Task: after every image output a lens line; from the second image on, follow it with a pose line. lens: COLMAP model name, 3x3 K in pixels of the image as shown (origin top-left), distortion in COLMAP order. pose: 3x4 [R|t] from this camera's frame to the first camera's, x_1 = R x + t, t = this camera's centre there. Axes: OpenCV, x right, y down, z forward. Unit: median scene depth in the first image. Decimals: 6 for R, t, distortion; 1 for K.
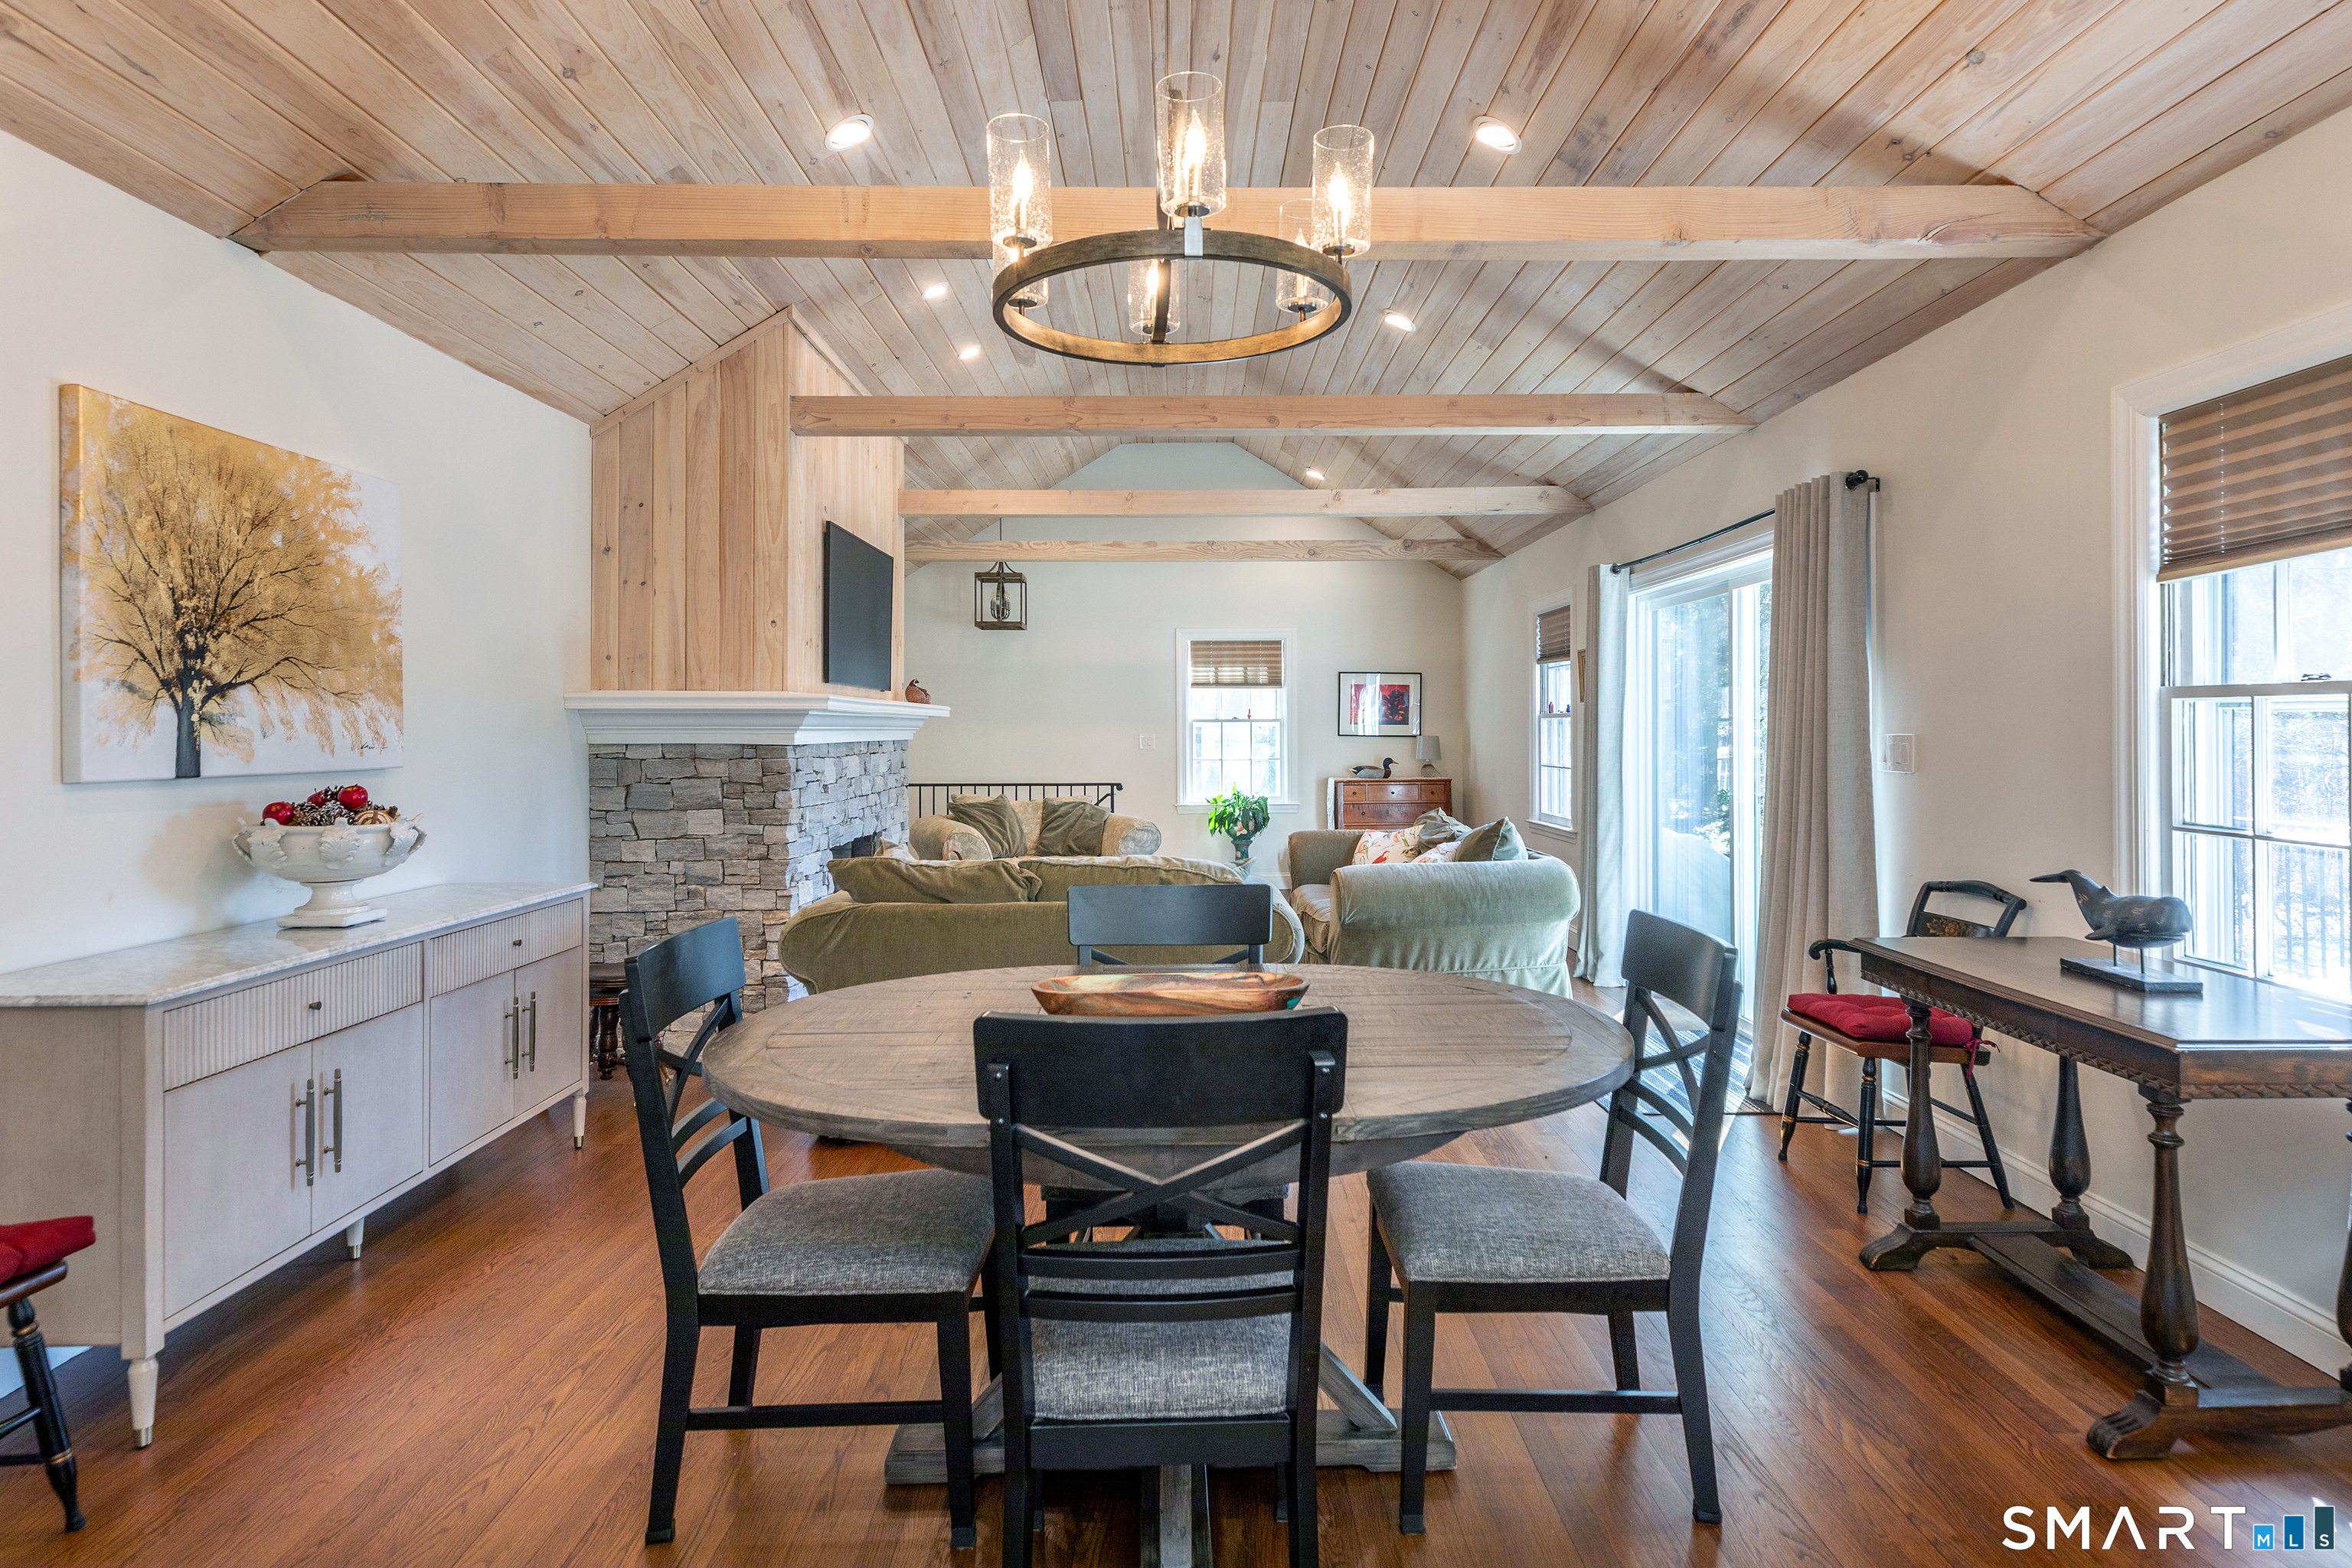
lens RADIAL K [[1319.0, 0, 1207.5], [0, 1319.0, 727.3], [0, 0, 1]] dist [0.003424, 0.000227]
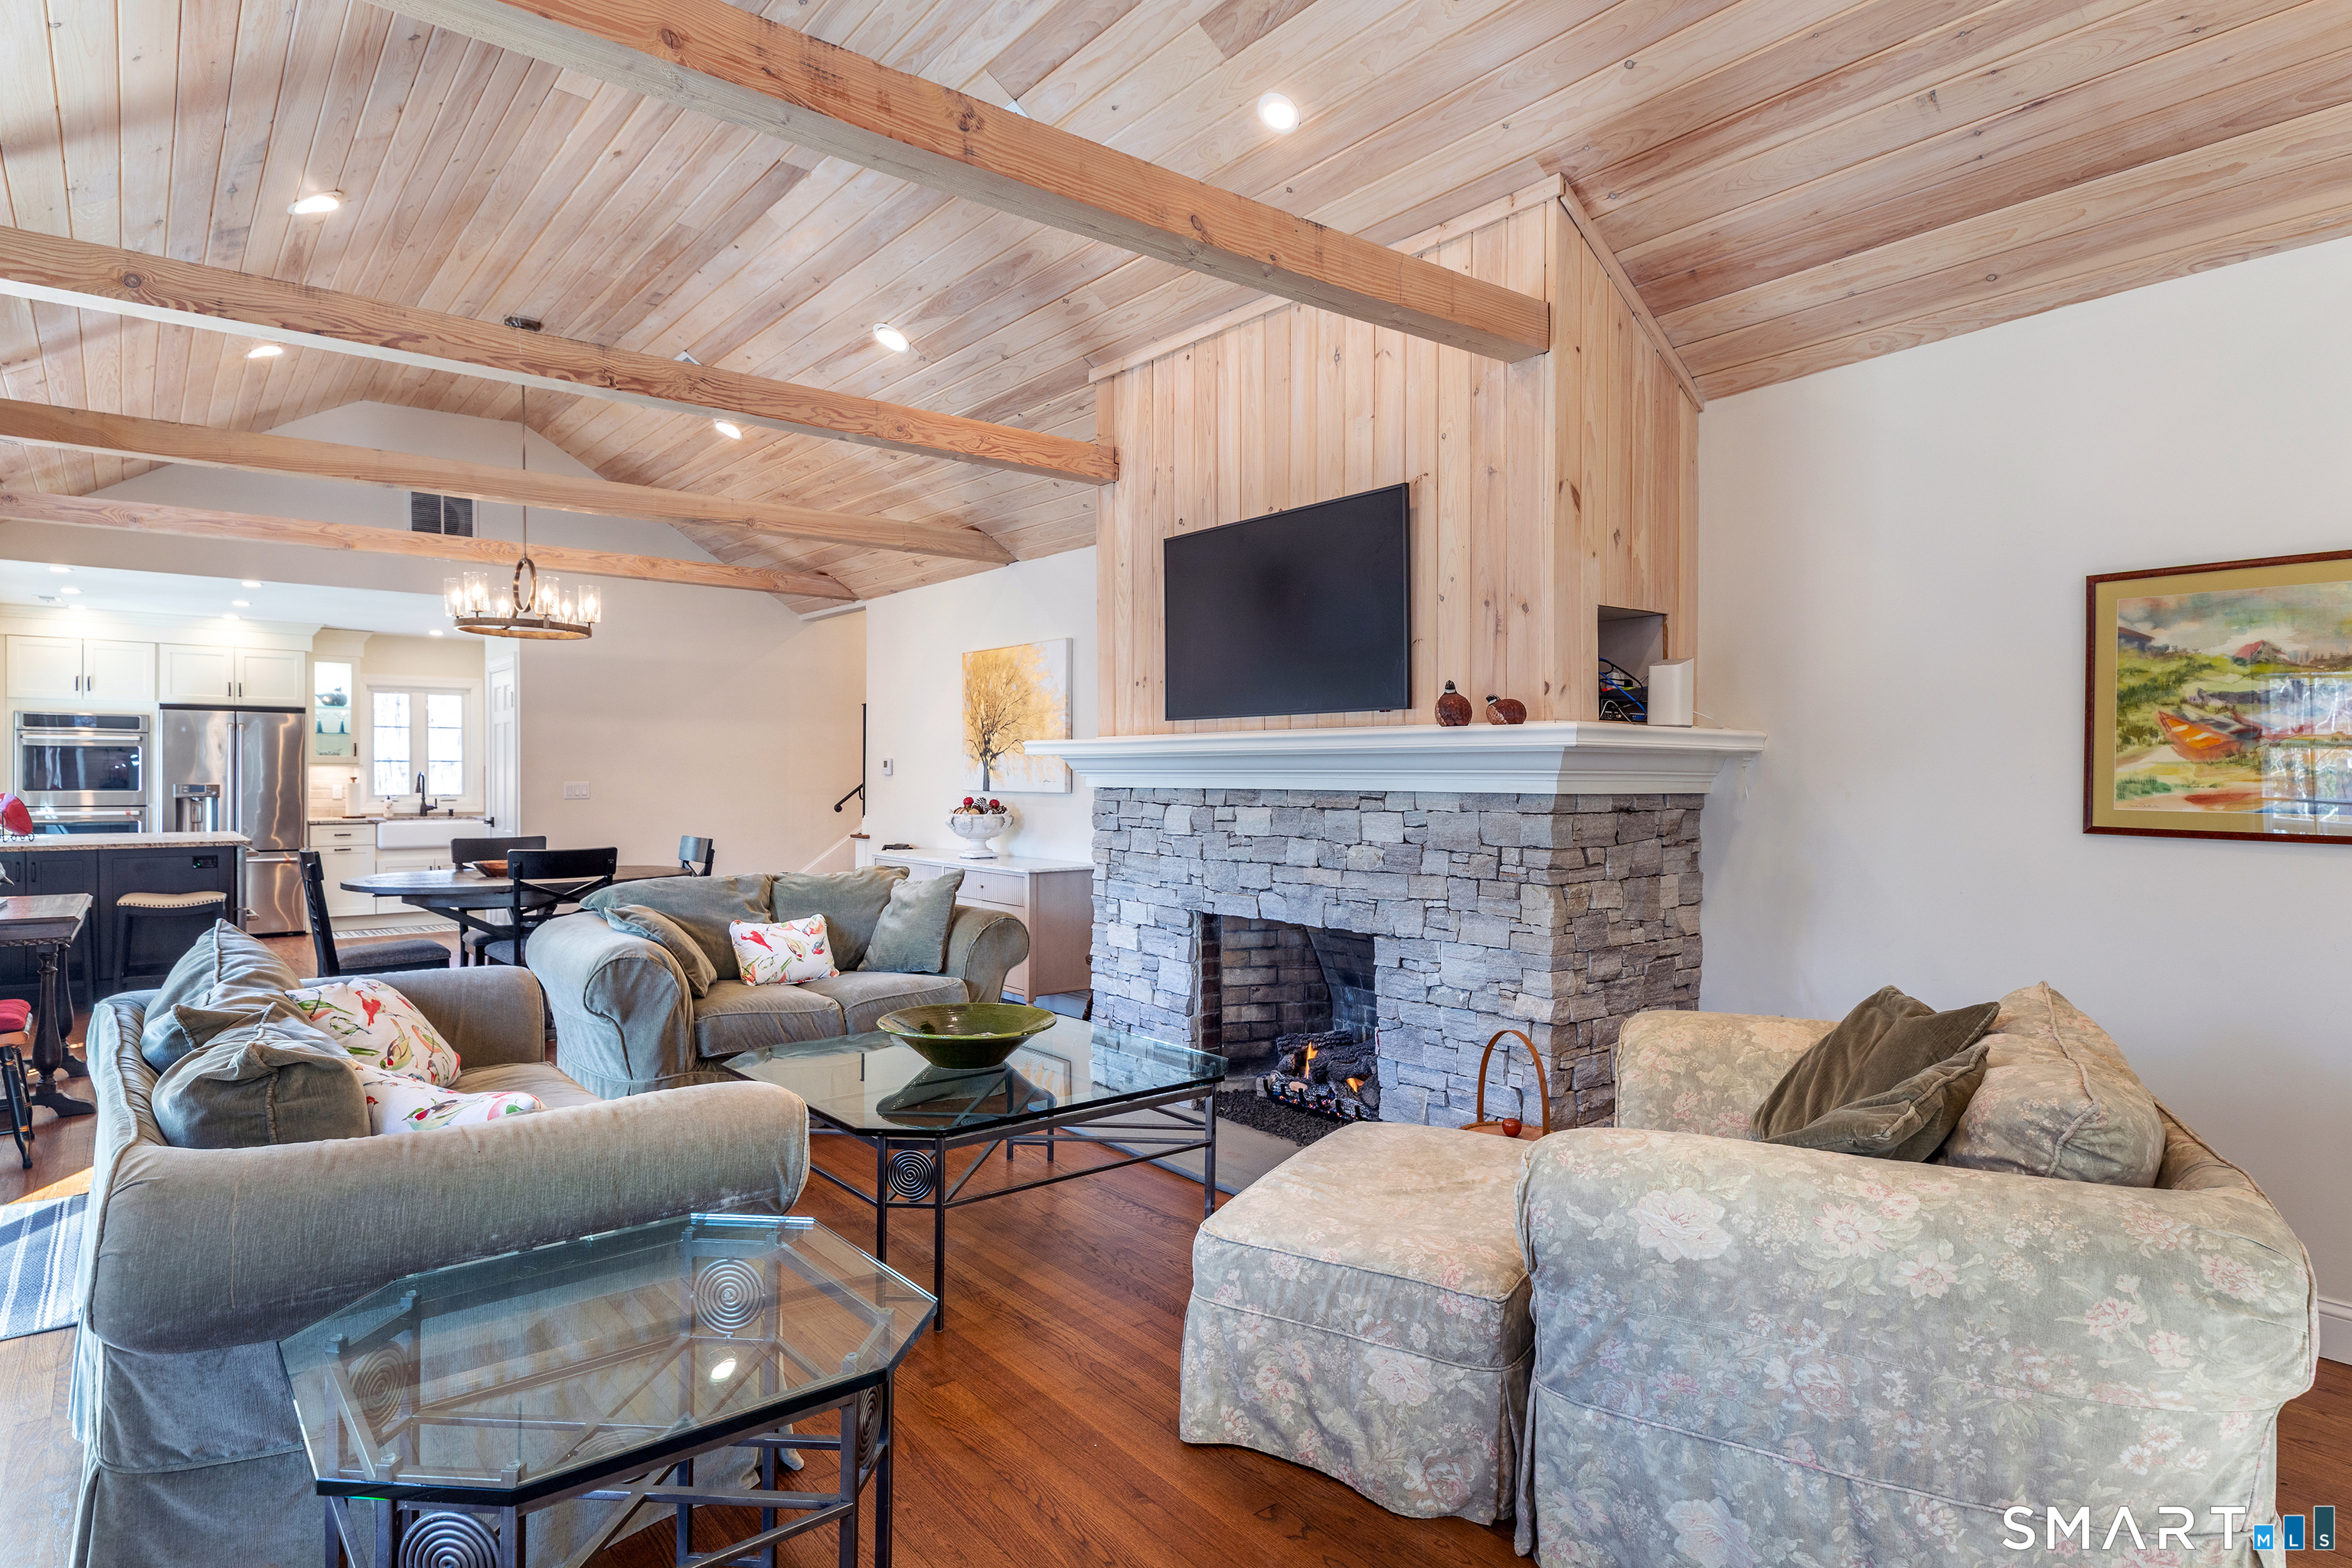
lens RADIAL K [[1331.2, 0, 1214.4], [0, 1331.2, 772.8], [0, 0, 1]] dist [0.046520, -0.010689]
pose [[-0.793261, 0.004357, -0.608866, 0.230581], [0.003671, 0.999990, 0.002374, -0.000418], [0.608871, -0.000352, -0.793269, 1.697845]]
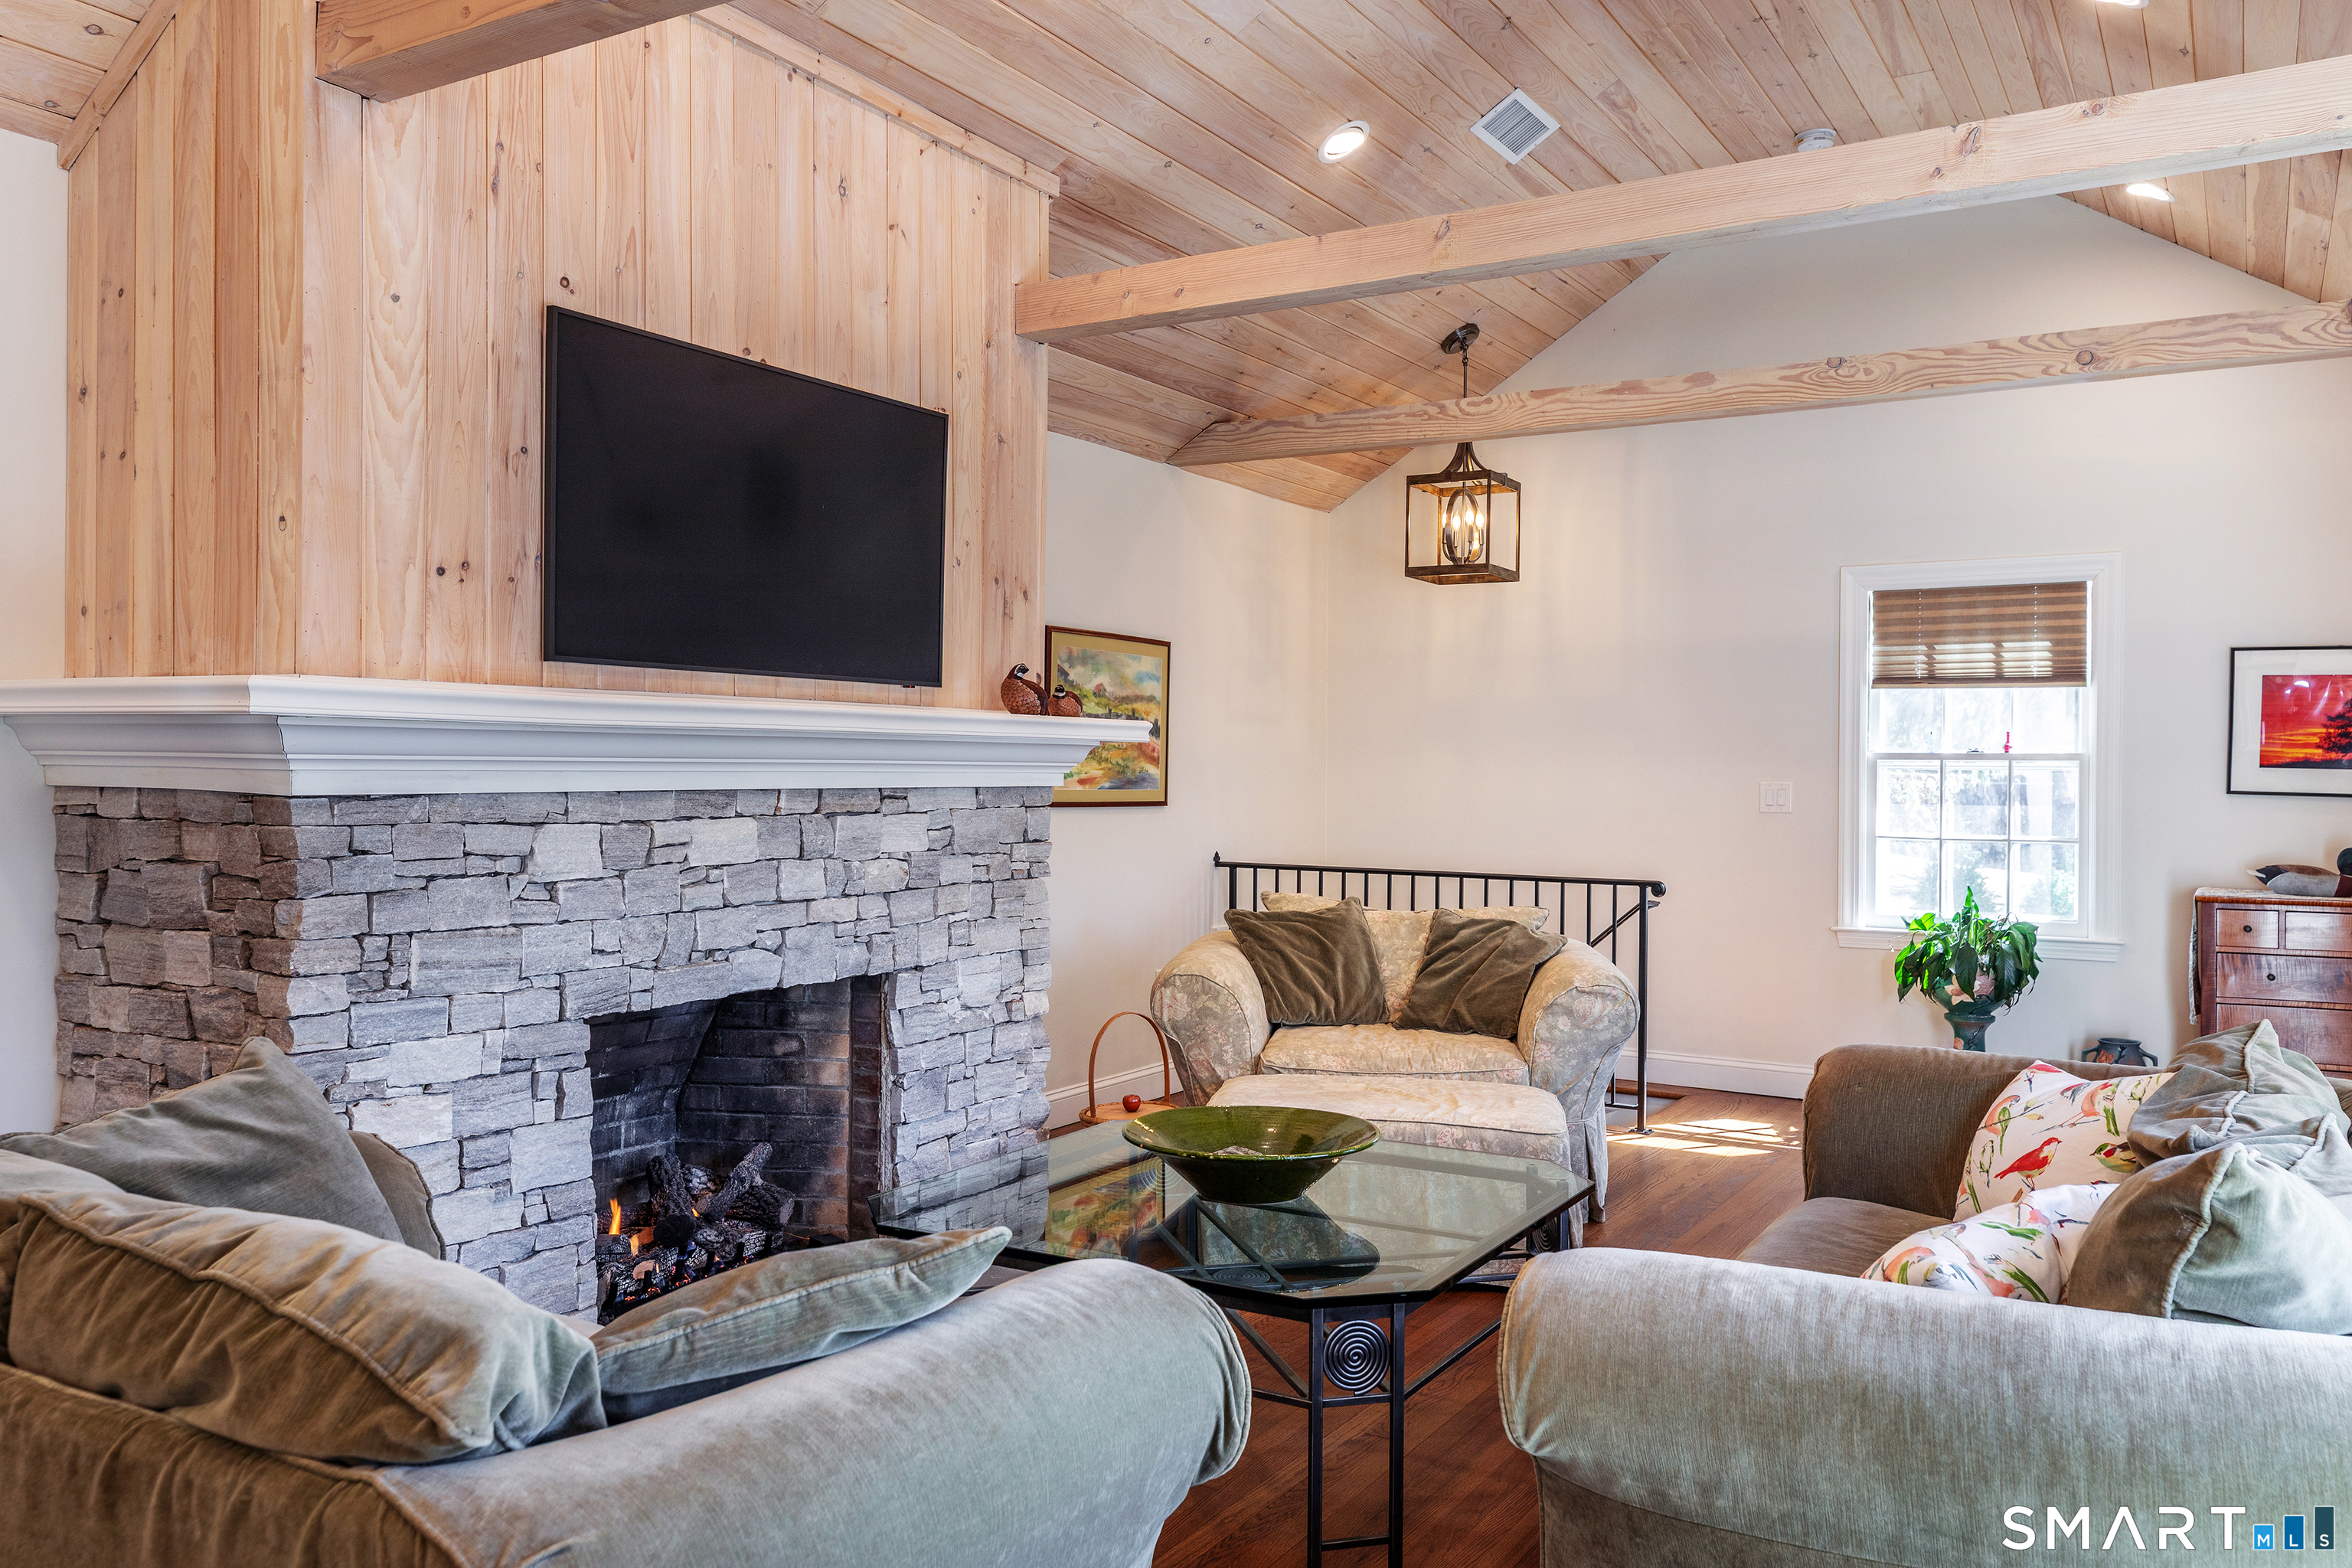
lens RADIAL K [[1778.2, 0, 1181.7], [0, 1778.2, 785.2], [0, 0, 1]] dist [0.020968, -0.004366]
pose [[0.848003, 0.017960, -0.529688, 0.223314], [-0.011697, 0.999816, 0.015173, -0.002365], [0.529863, -0.006671, 0.848057, 0.578740]]
